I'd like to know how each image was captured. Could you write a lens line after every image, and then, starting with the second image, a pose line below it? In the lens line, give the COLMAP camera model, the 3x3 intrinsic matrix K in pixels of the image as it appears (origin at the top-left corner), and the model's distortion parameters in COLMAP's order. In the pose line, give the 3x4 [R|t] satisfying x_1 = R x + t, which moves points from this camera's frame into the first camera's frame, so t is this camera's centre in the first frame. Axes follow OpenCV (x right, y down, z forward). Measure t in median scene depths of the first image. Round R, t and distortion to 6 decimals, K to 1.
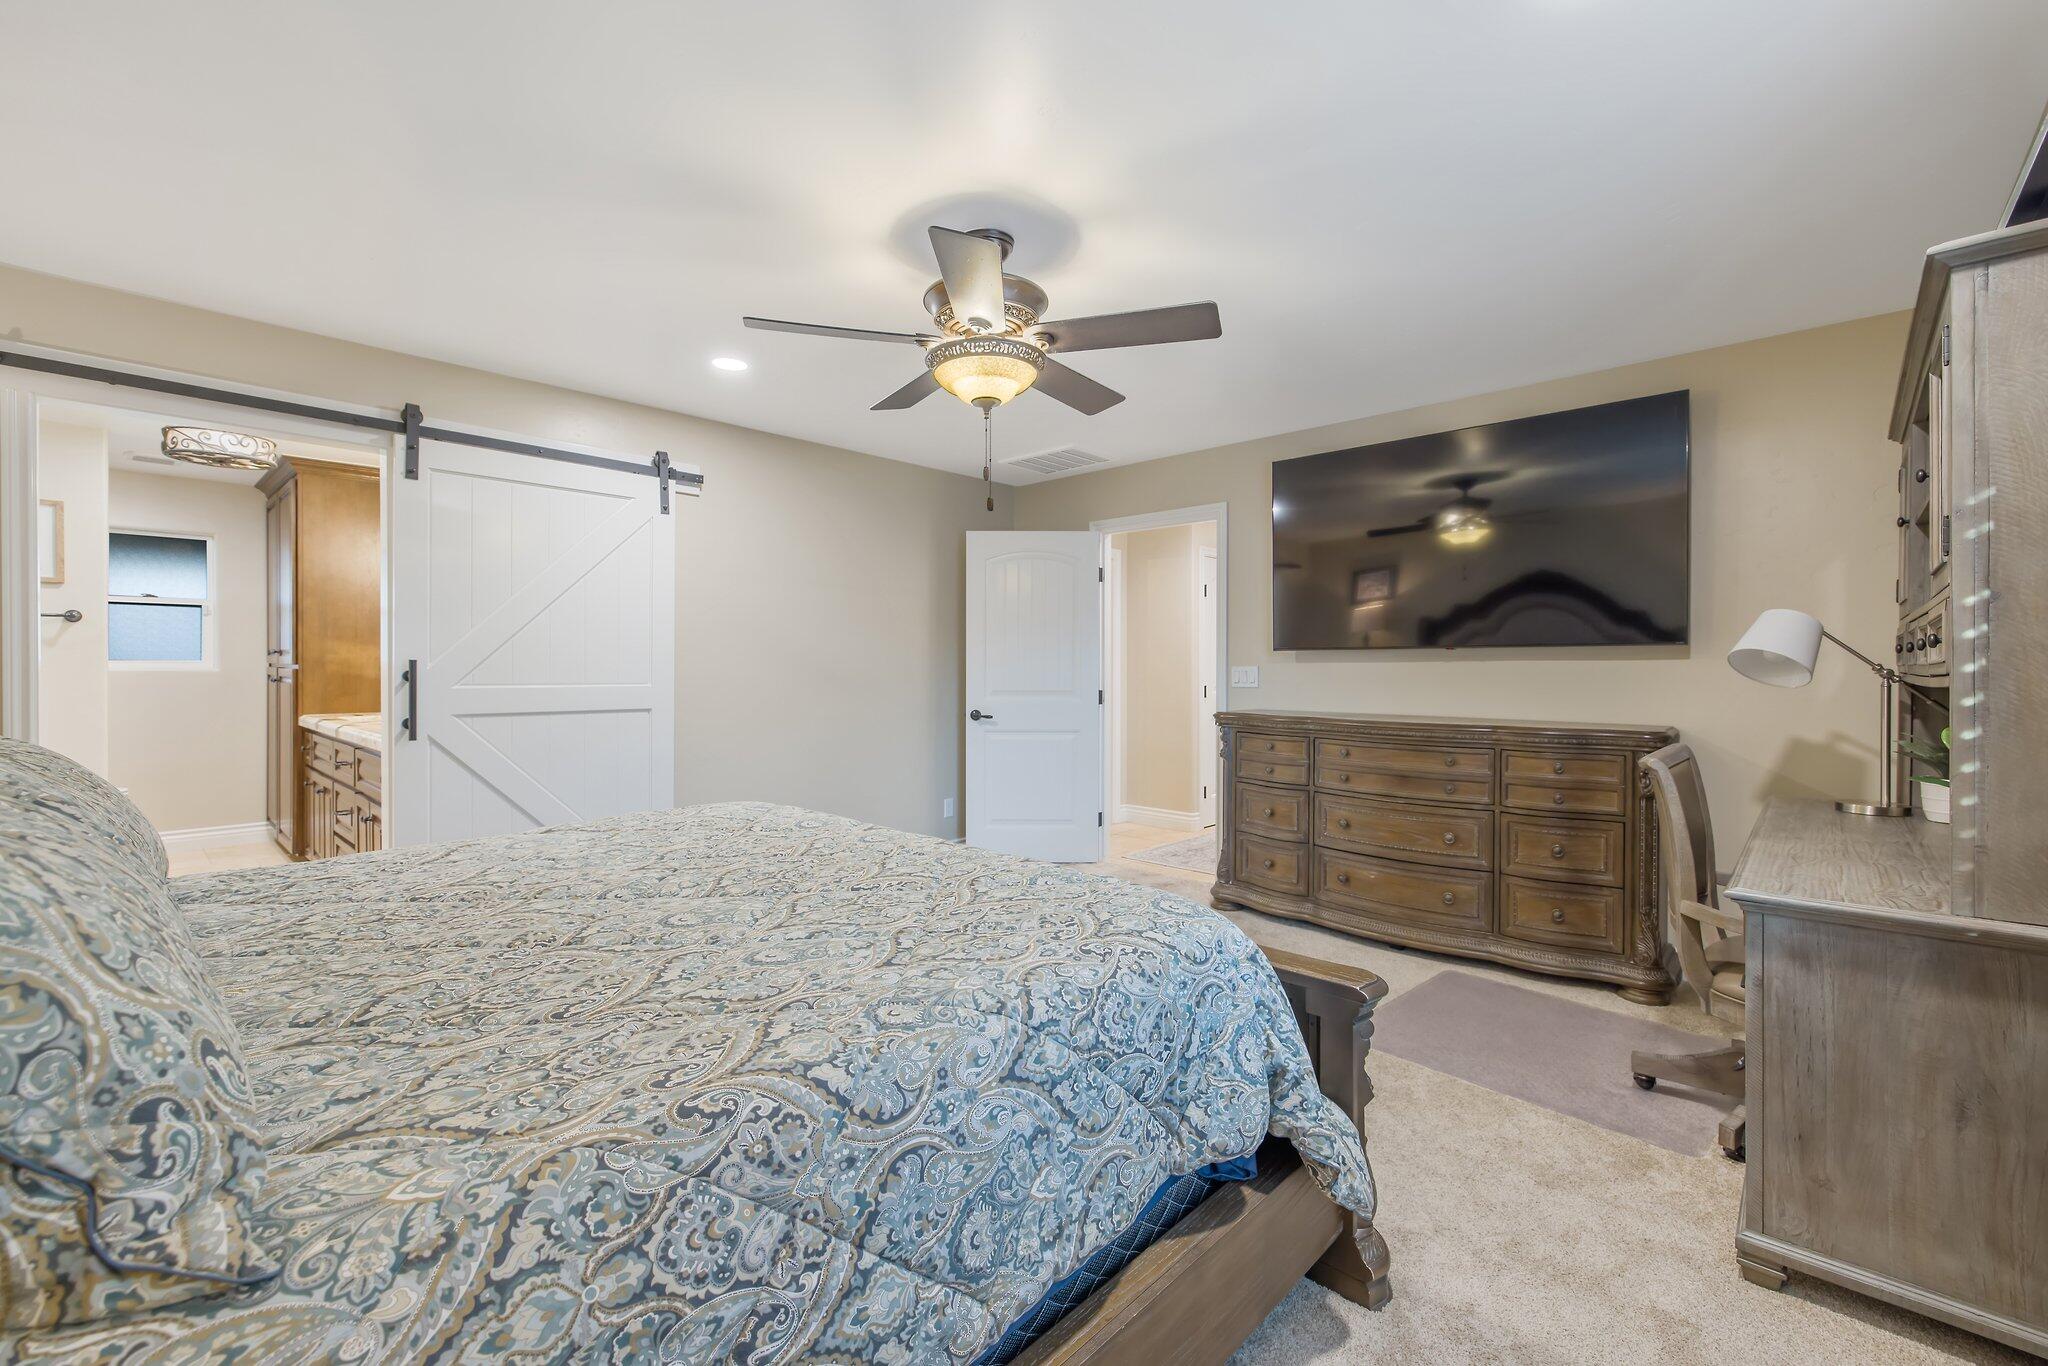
lens RADIAL K [[864.0, 0, 1033.2], [0, 864.0, 660.7], [0, 0, 1]] dist [-0.000306, 0.000412]
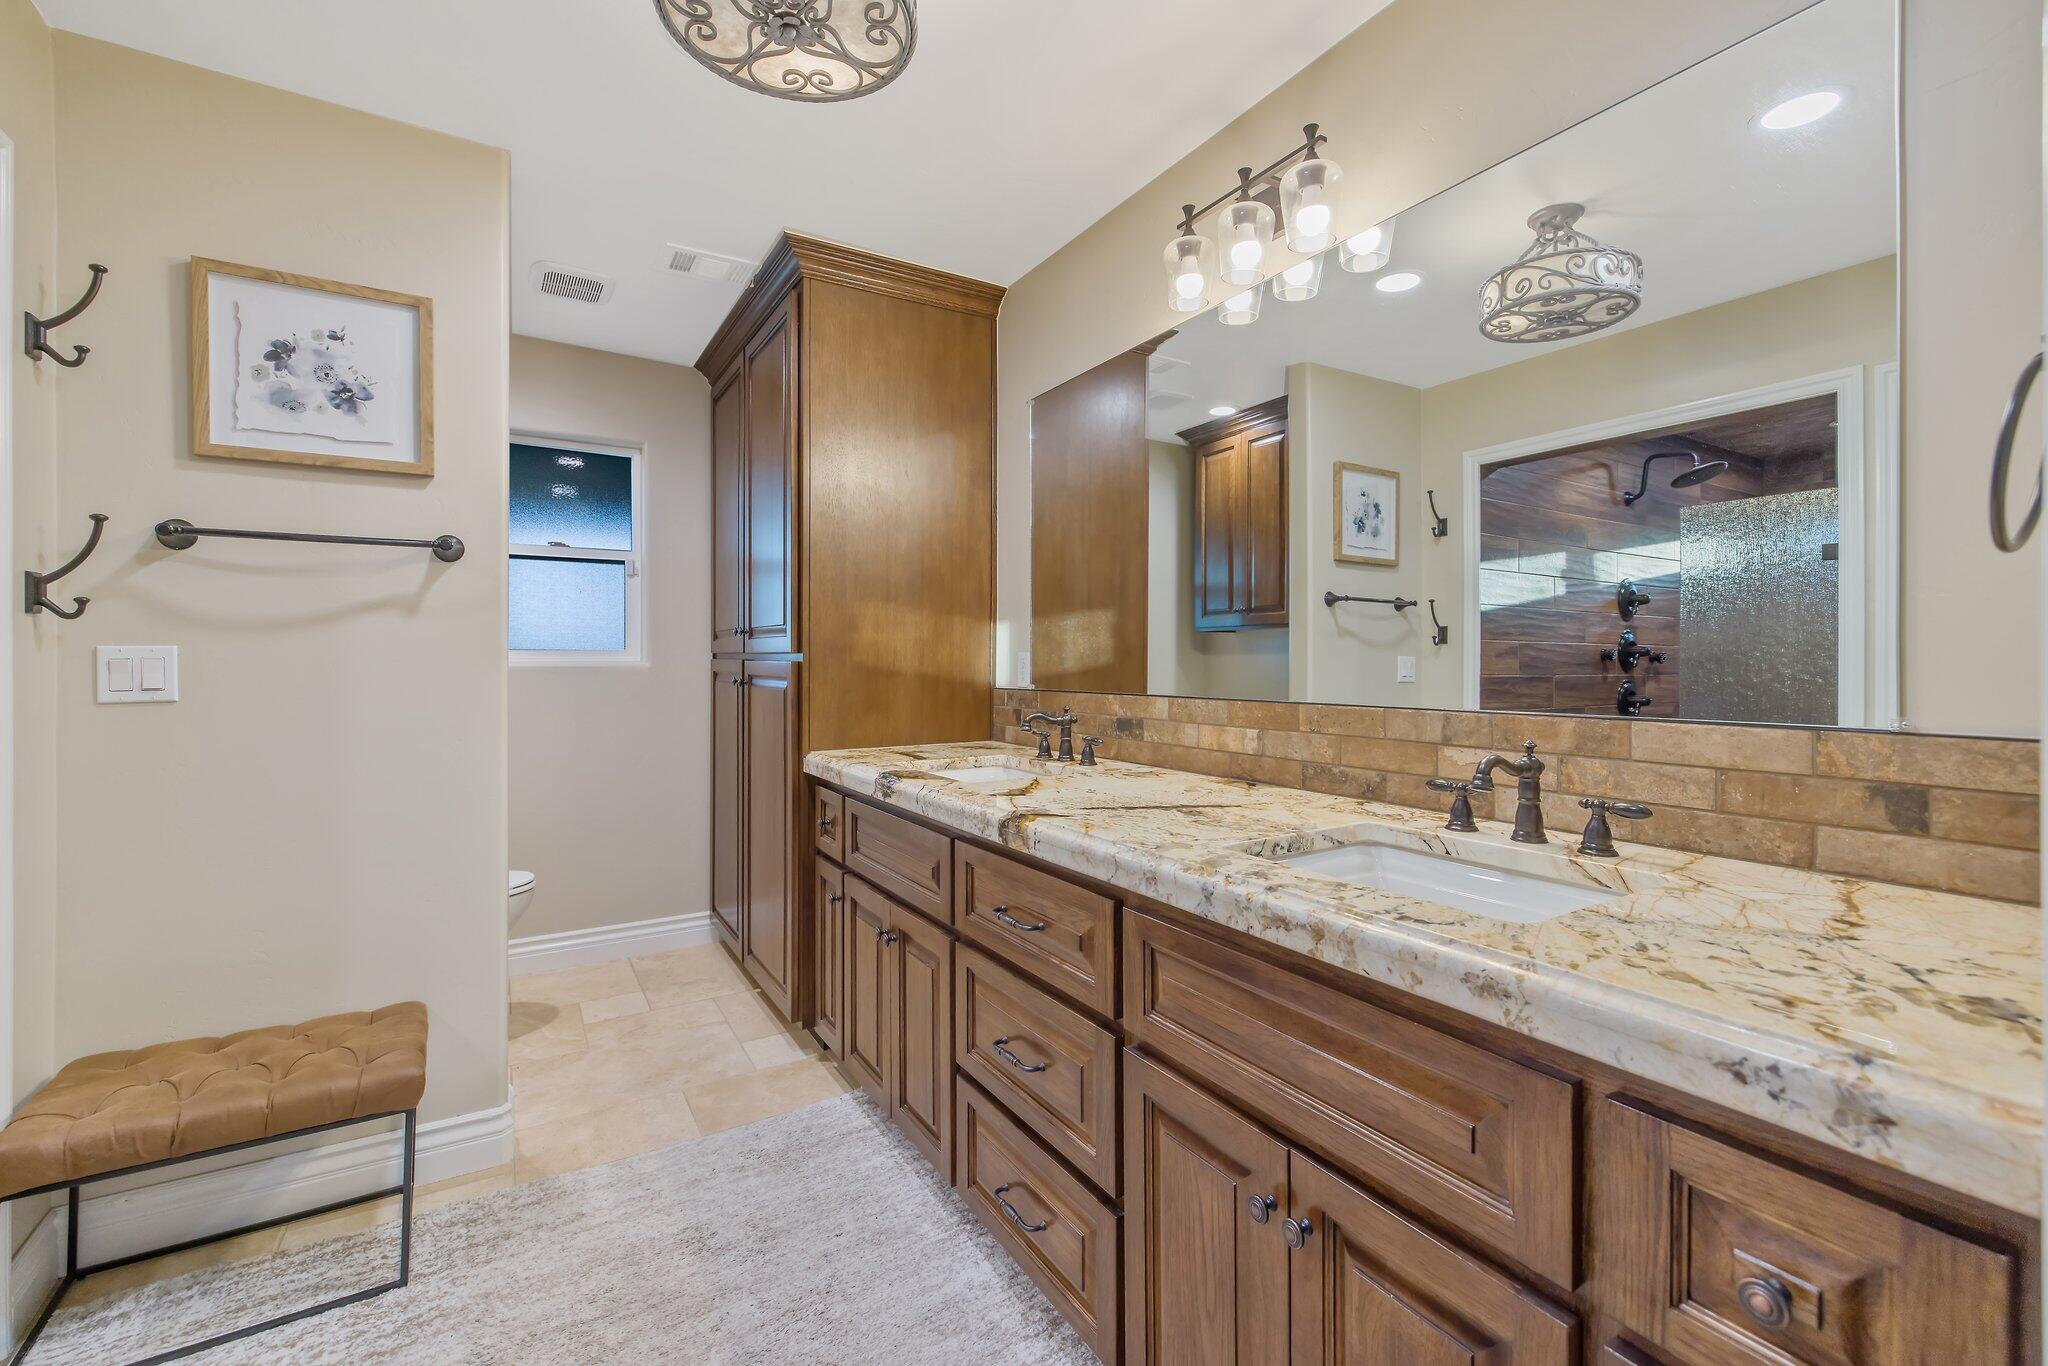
lens RADIAL K [[864.0, 0, 1033.2], [0, 864.0, 660.7], [0, 0, 1]] dist [-0.000306, 0.000412]
pose [[0.962747, -0.000988, -0.270402, -0.573083], [0.002049, 0.999991, 0.003641, 0.007500], [0.270396, -0.004059, 0.962741, 0.535686]]
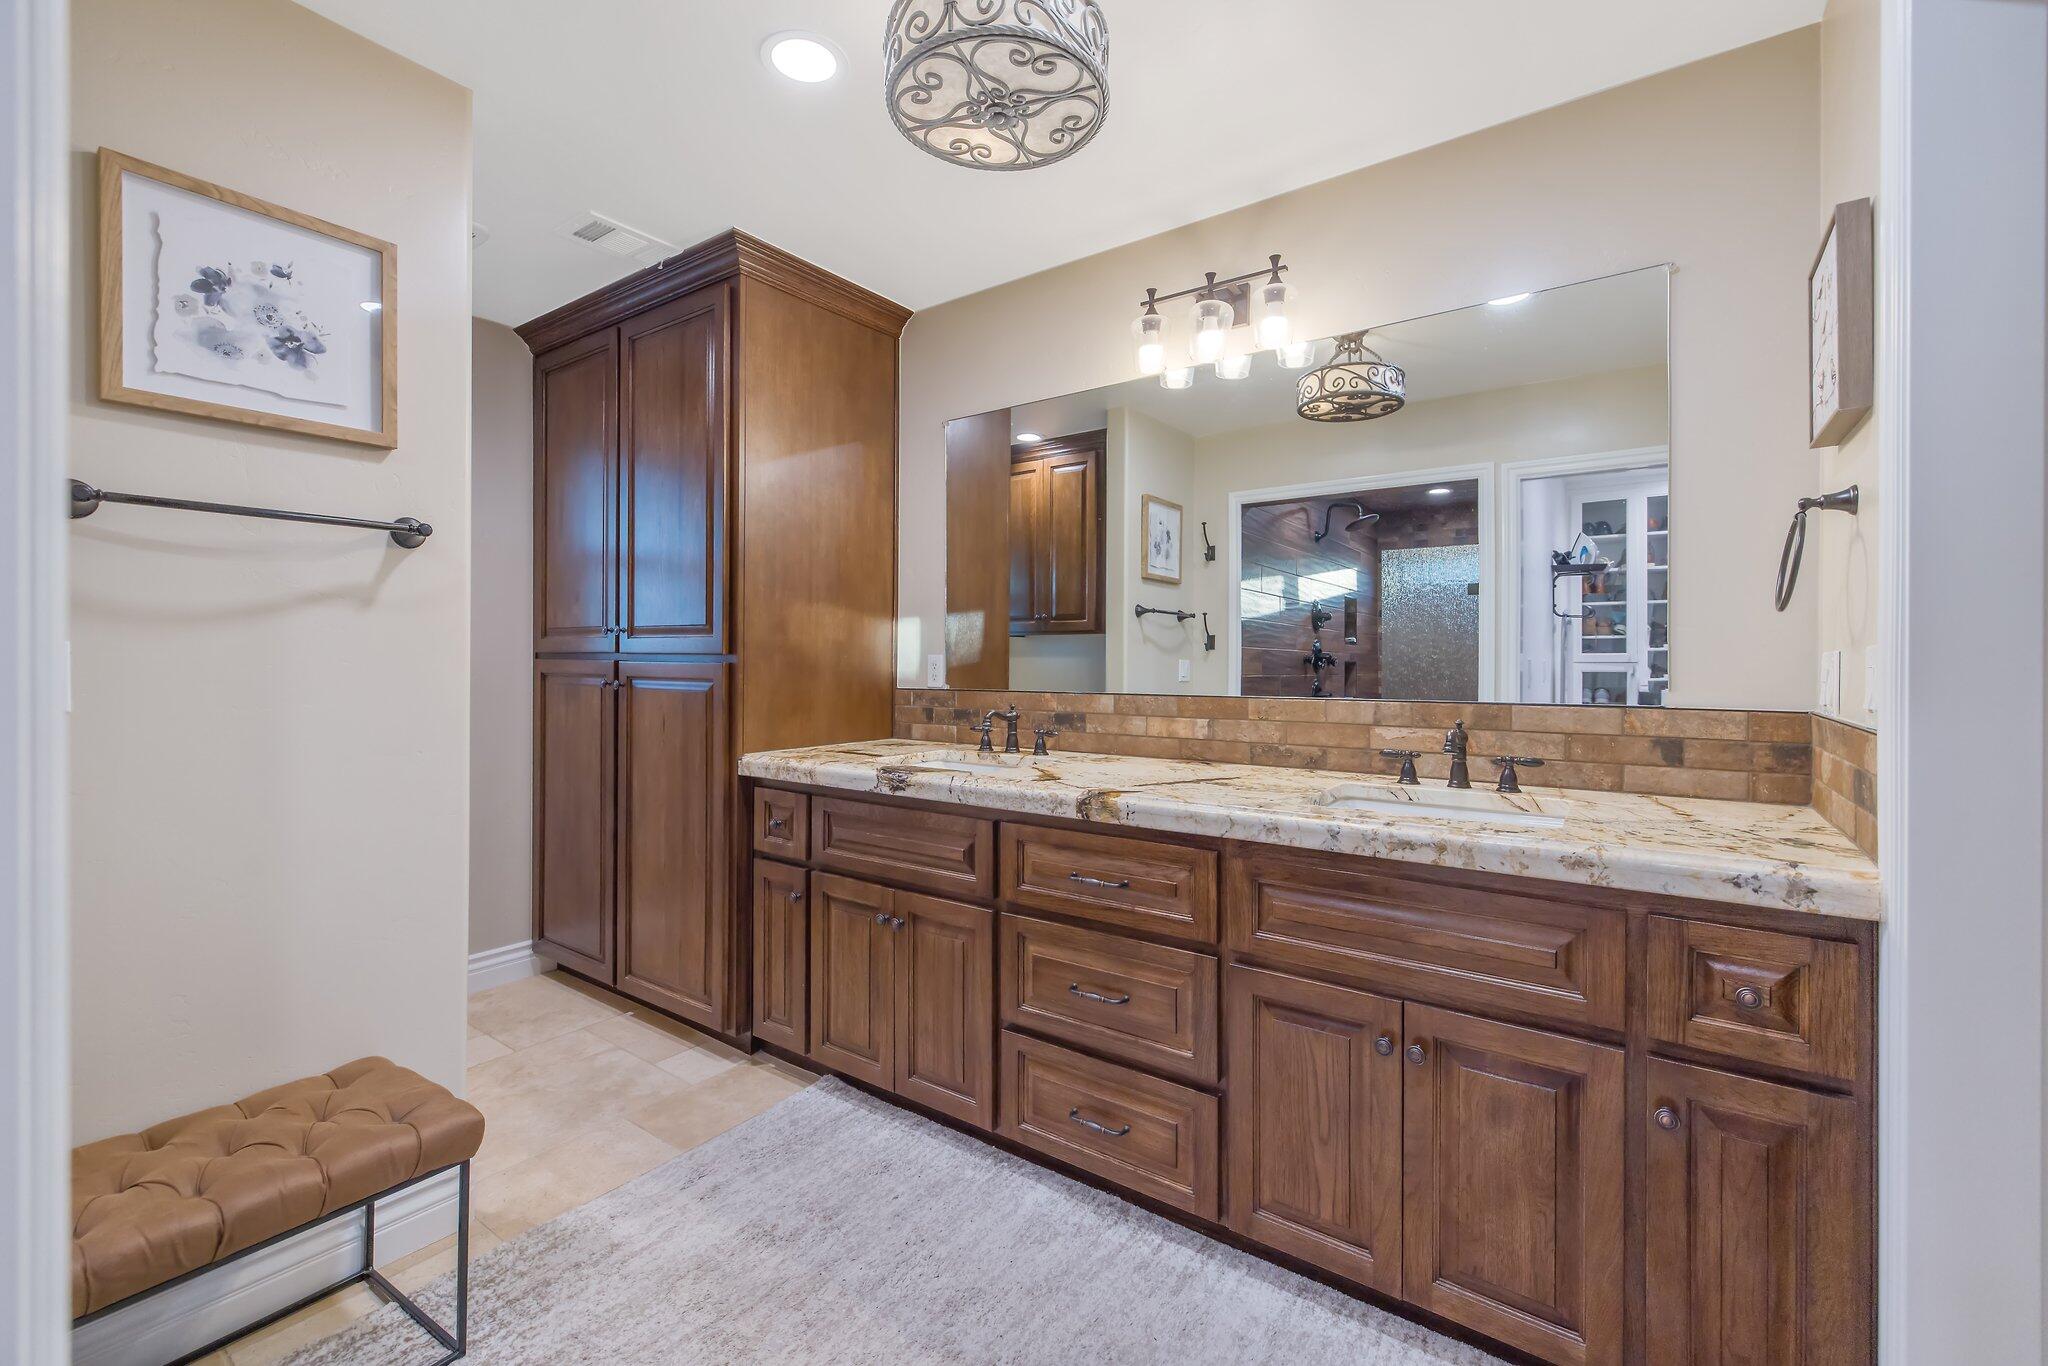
lens RADIAL K [[864.0, 0, 1033.2], [0, 864.0, 660.7], [0, 0, 1]] dist [-0.000306, 0.000412]
pose [[0.992079, 0.003221, 0.125576, -0.736228], [-0.003615, 0.999989, 0.002911, 0.006218], [-0.125565, -0.003342, 0.992080, 0.468970]]
